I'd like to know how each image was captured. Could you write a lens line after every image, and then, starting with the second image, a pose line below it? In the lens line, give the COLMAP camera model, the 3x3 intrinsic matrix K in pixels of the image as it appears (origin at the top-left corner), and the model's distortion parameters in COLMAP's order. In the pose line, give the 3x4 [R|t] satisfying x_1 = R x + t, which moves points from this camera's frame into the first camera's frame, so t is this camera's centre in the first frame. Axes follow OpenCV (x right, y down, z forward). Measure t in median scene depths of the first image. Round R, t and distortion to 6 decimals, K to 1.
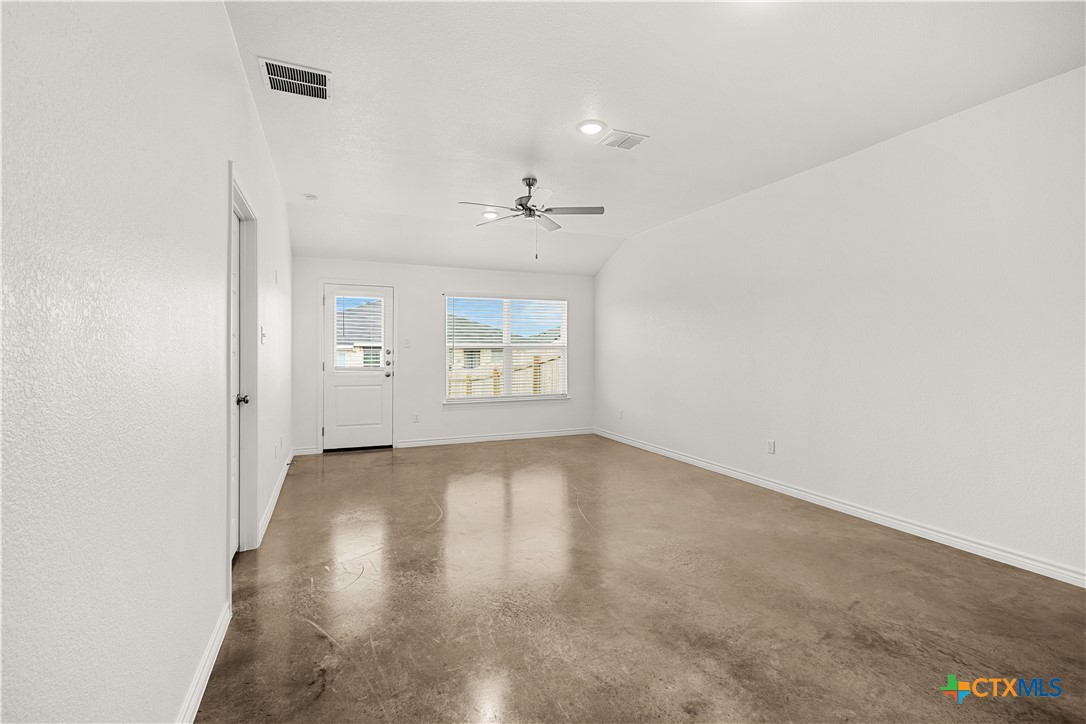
lens RADIAL K [[493.9, 0, 550.2], [0, 493.9, 350.5], [0, 0, 1]] dist [0.005337, -0.001352]
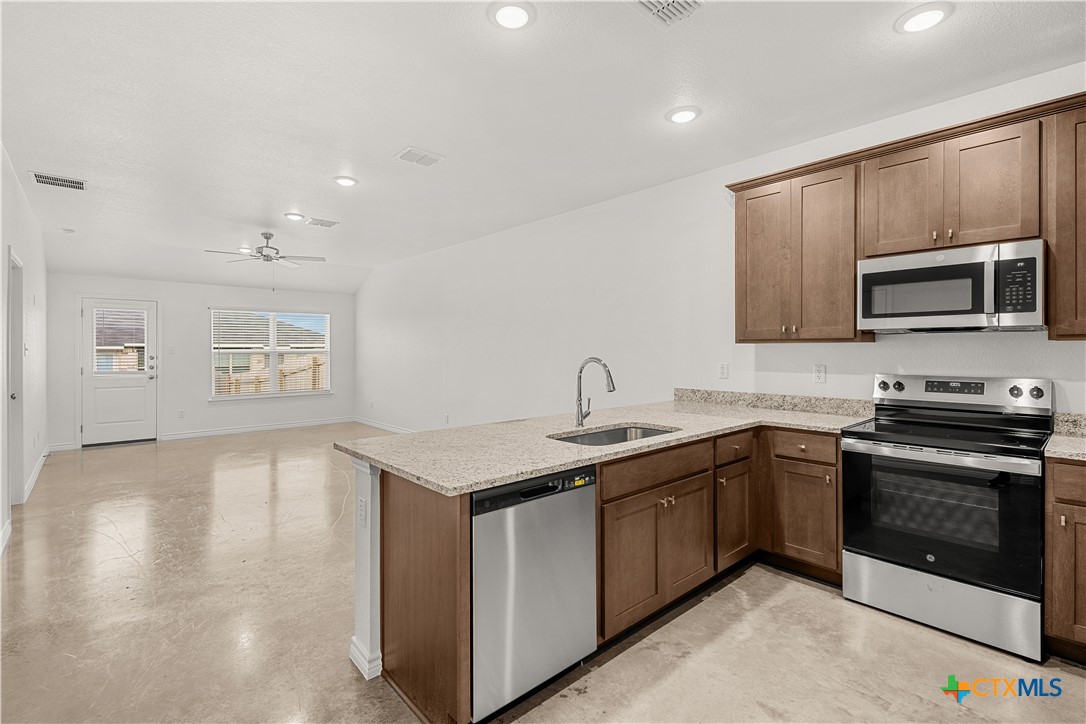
lens RADIAL K [[493.9, 0, 547.1], [0, 493.9, 350.8], [0, 0, 1]] dist [0.005337, -0.001352]
pose [[0.946874, -0.004646, 0.321571, 0.175035], [0.004084, 0.999989, 0.002423, -0.011861], [-0.321579, -0.000981, 0.946882, -0.394388]]
